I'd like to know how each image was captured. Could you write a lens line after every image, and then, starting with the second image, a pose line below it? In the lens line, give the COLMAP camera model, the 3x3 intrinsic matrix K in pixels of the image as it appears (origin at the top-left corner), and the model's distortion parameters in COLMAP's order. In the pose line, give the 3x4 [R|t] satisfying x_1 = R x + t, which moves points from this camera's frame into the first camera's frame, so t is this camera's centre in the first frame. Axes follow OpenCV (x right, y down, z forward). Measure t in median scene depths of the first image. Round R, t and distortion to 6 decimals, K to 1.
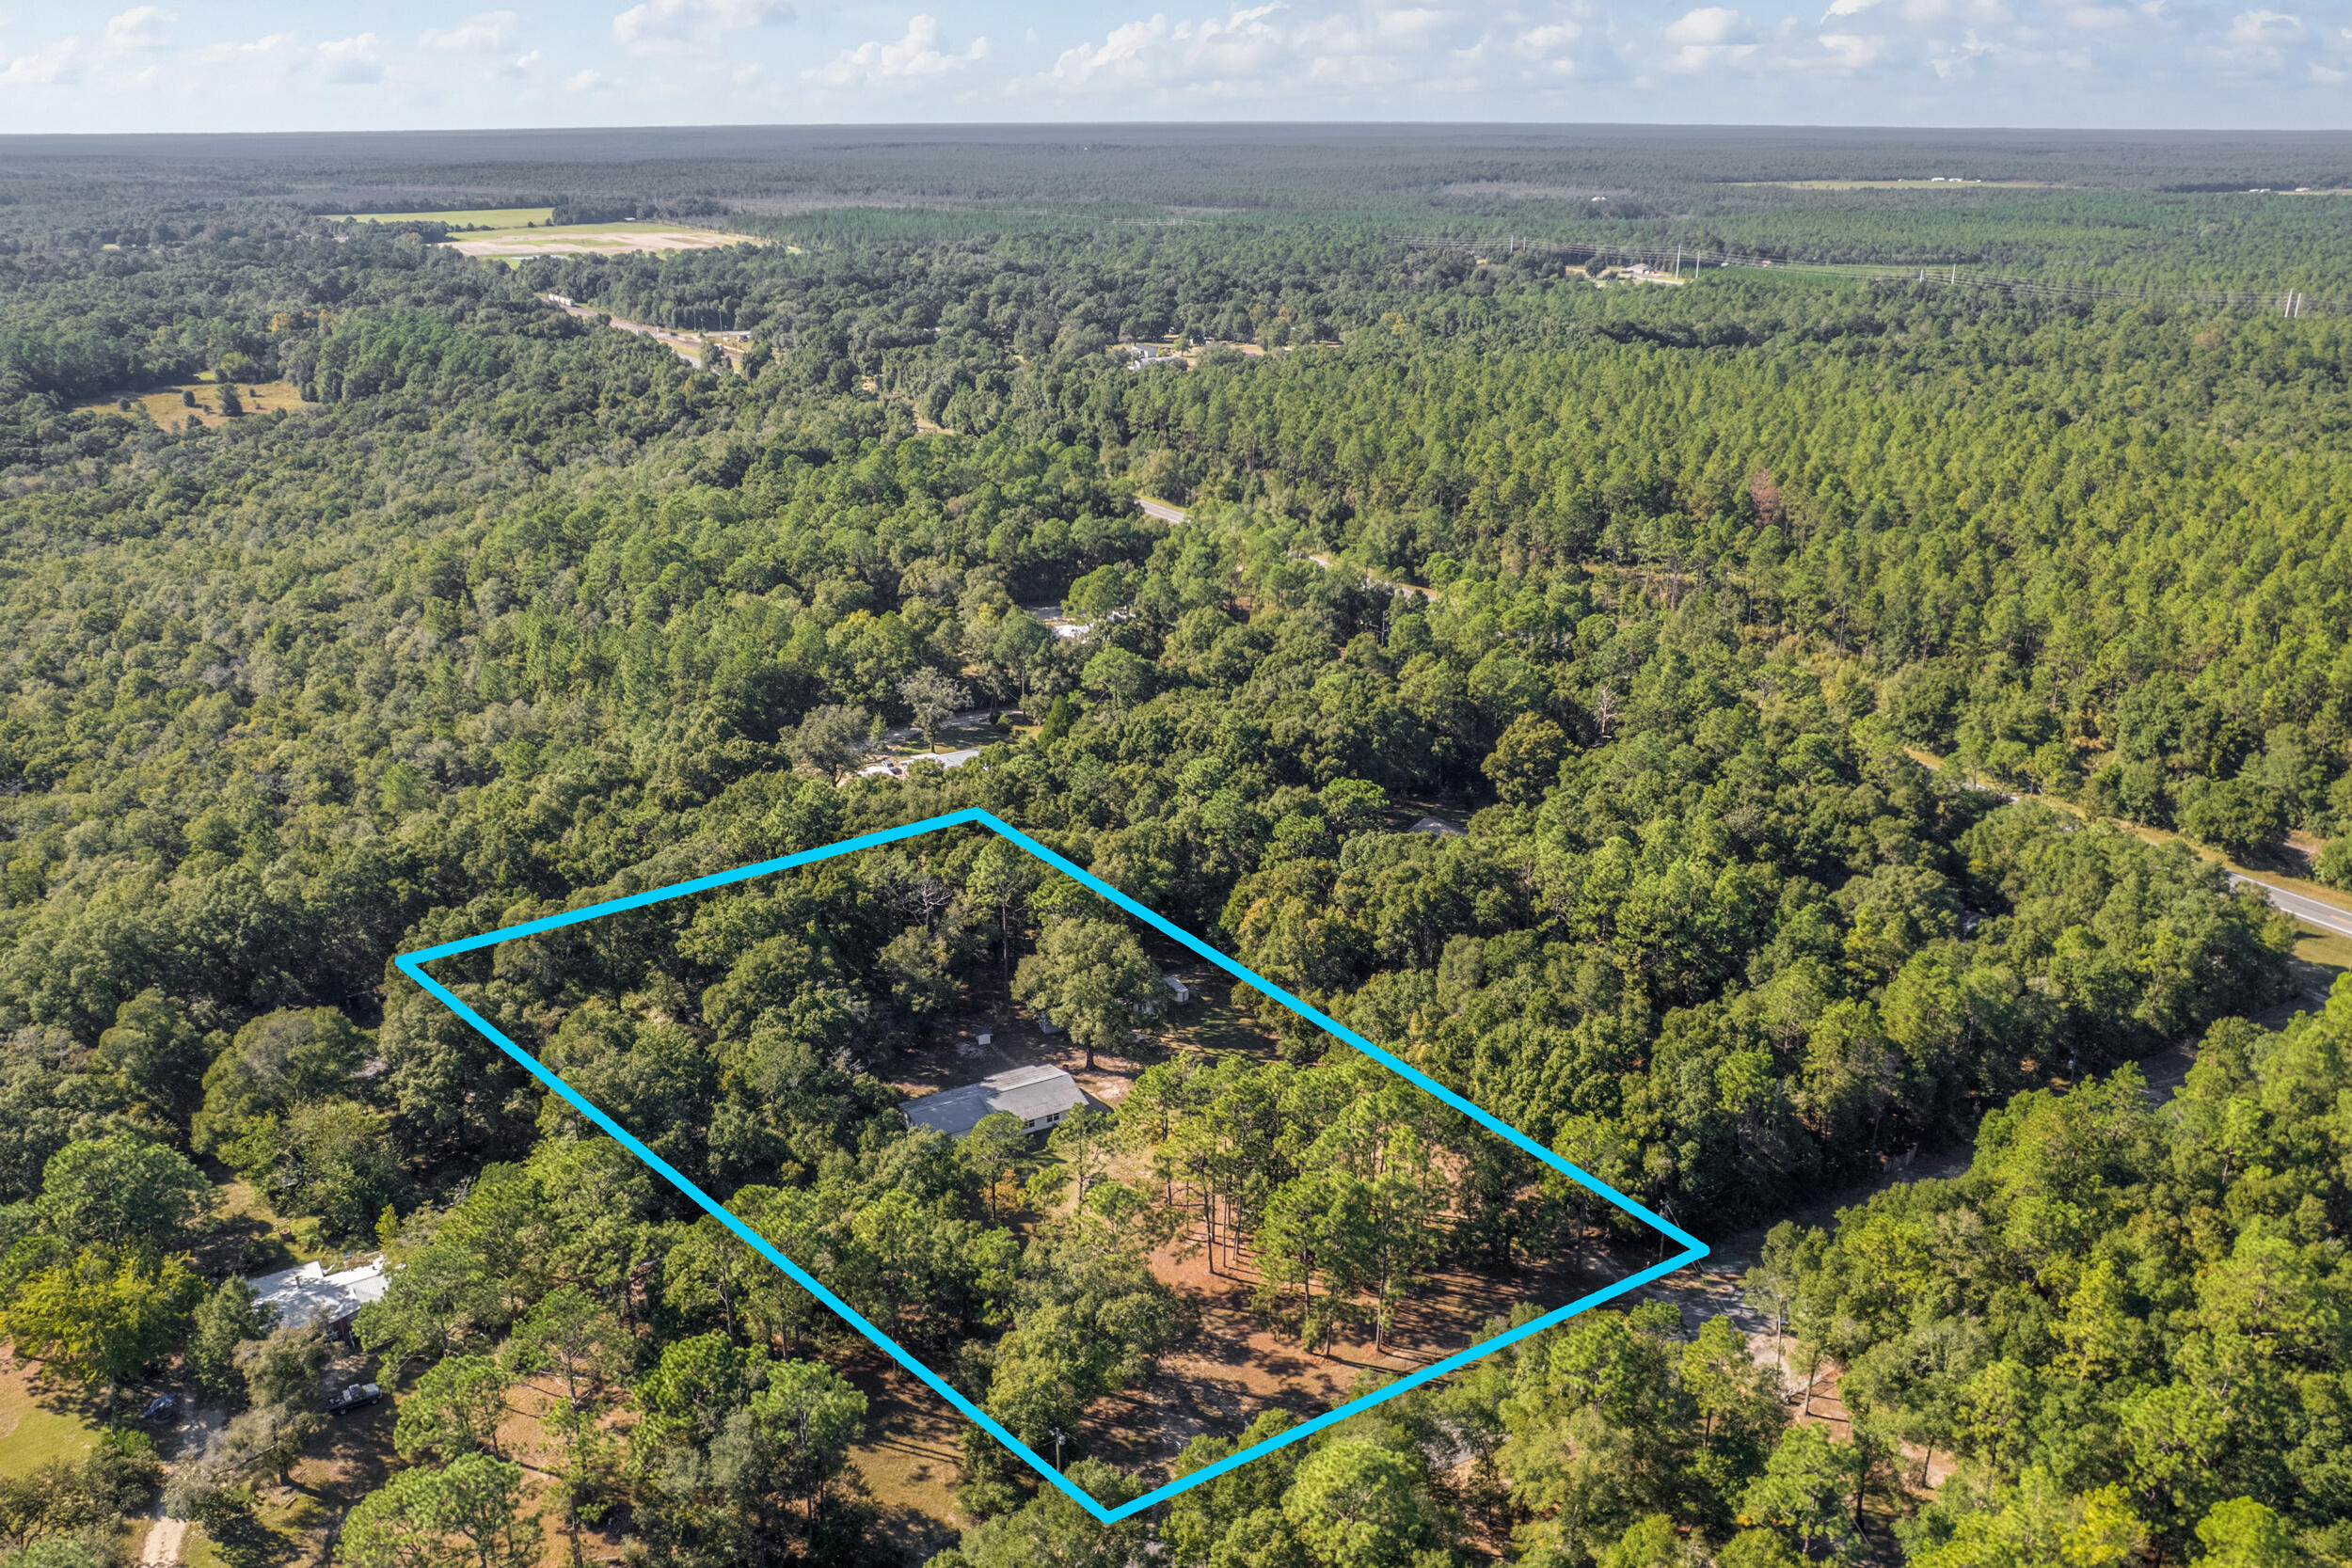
lens RADIAL K [[1817.4, 0, 1176.0], [0, 1817.4, 784.0], [0, 0, 1]] dist [-0.072162, 0.056734]
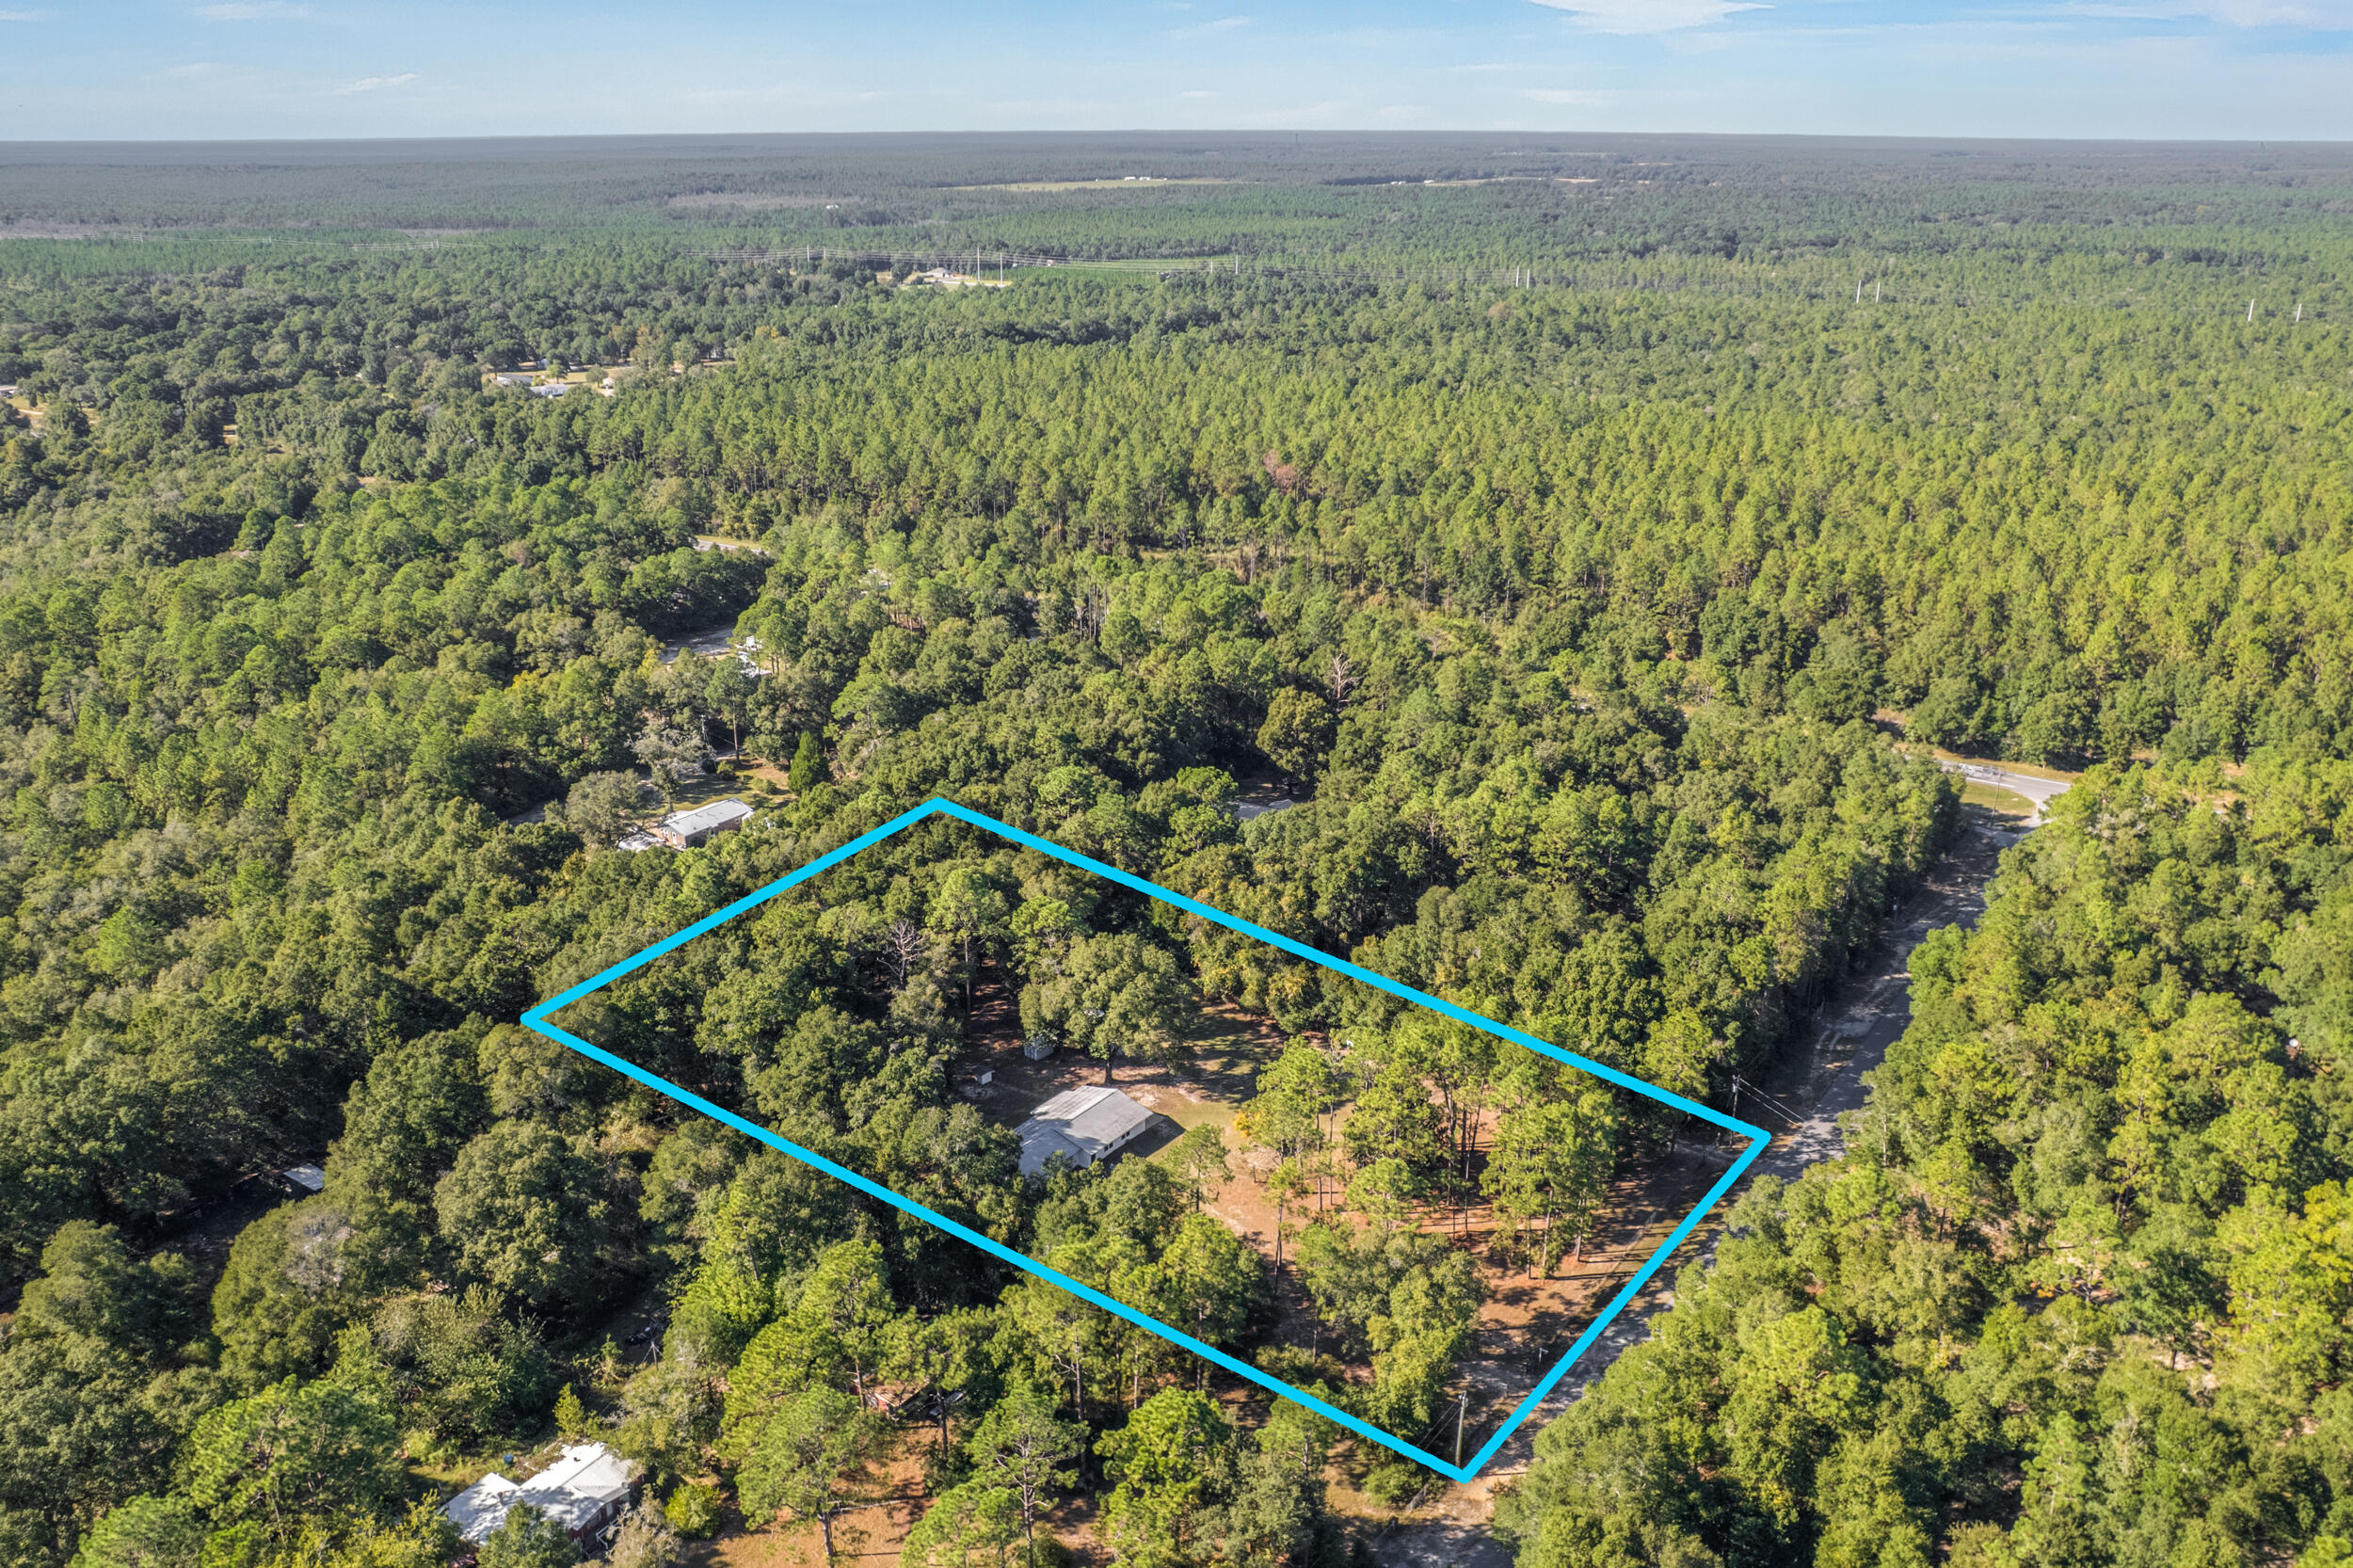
lens RADIAL K [[1818.3, 0, 1176.5], [0, 1818.3, 784.0], [0, 0, 1]] dist [-0.072162, 0.056734]
pose [[0.909863, -0.142485, 0.389676, -0.291540], [0.144361, 0.989218, 0.024634, -0.018967], [-0.388985, 0.033840, 0.920622, 0.050069]]
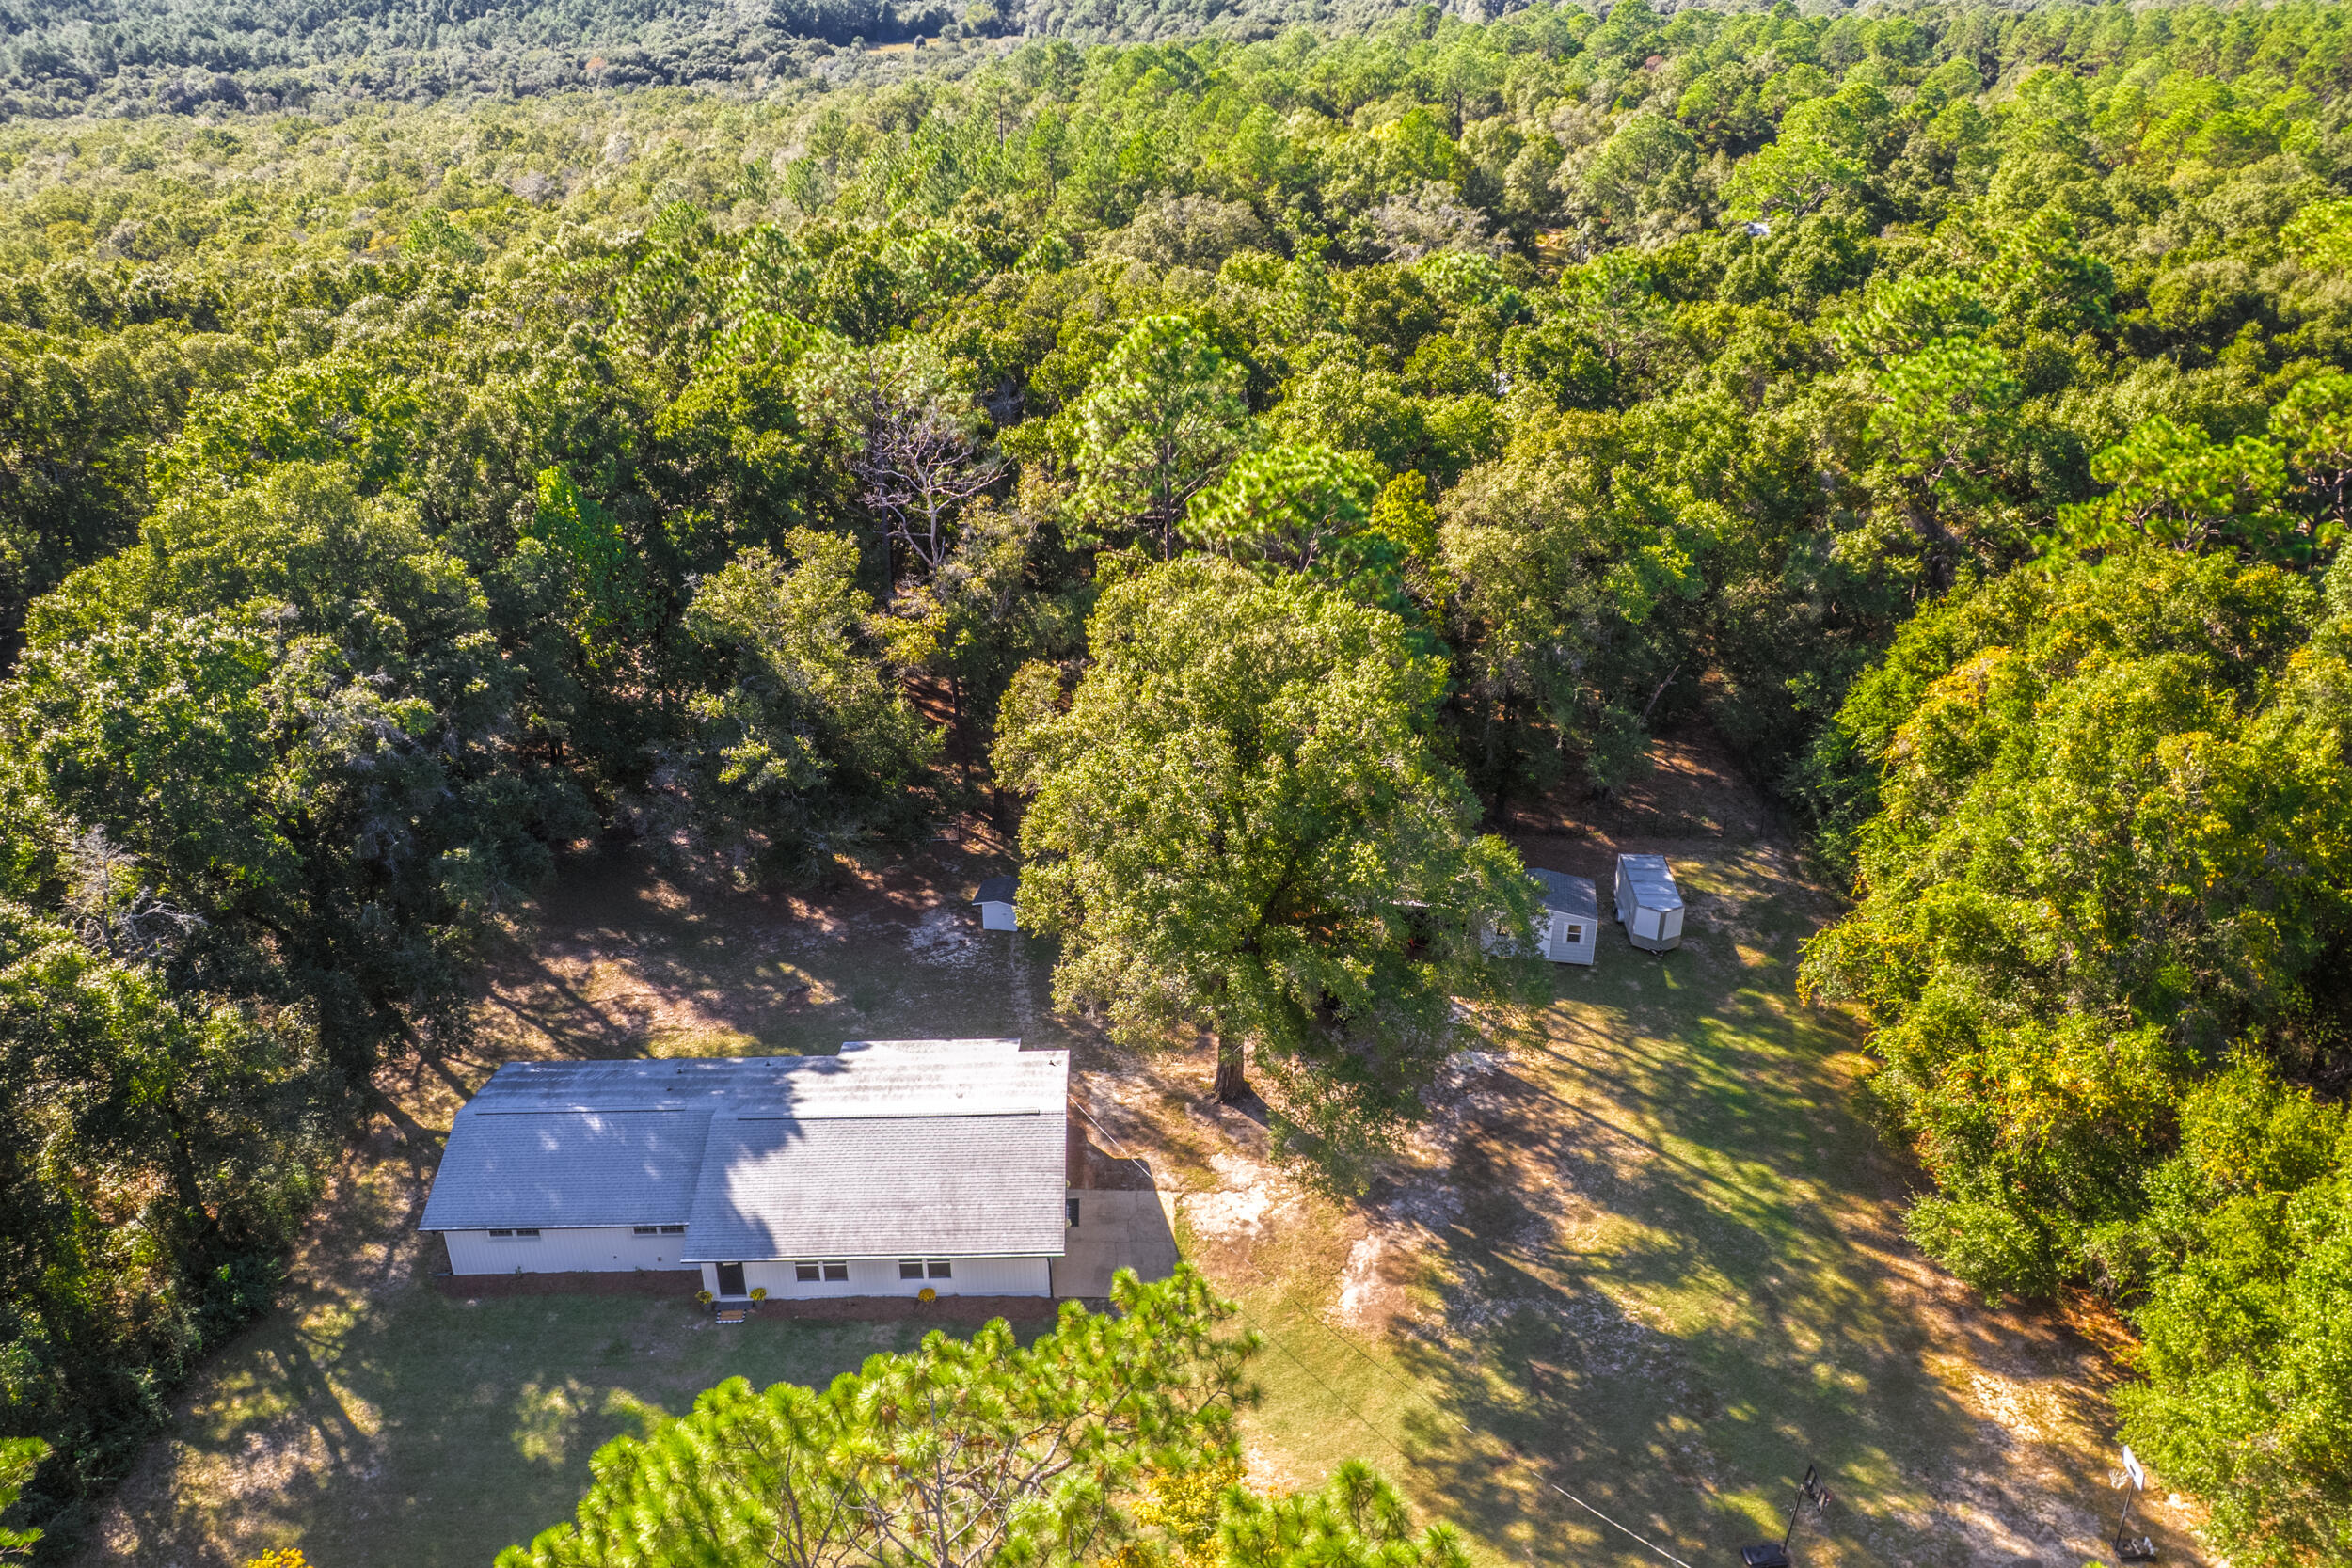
lens RADIAL K [[1817.4, 0, 1176.0], [0, 1817.4, 784.0], [0, 0, 1]] dist [-0.072162, 0.056734]
pose [[0.894092, 0.195459, -0.402983, 0.040193], [-0.156800, 0.979411, 0.127153, 0.055107], [0.419539, -0.050498, 0.906332, 0.561645]]
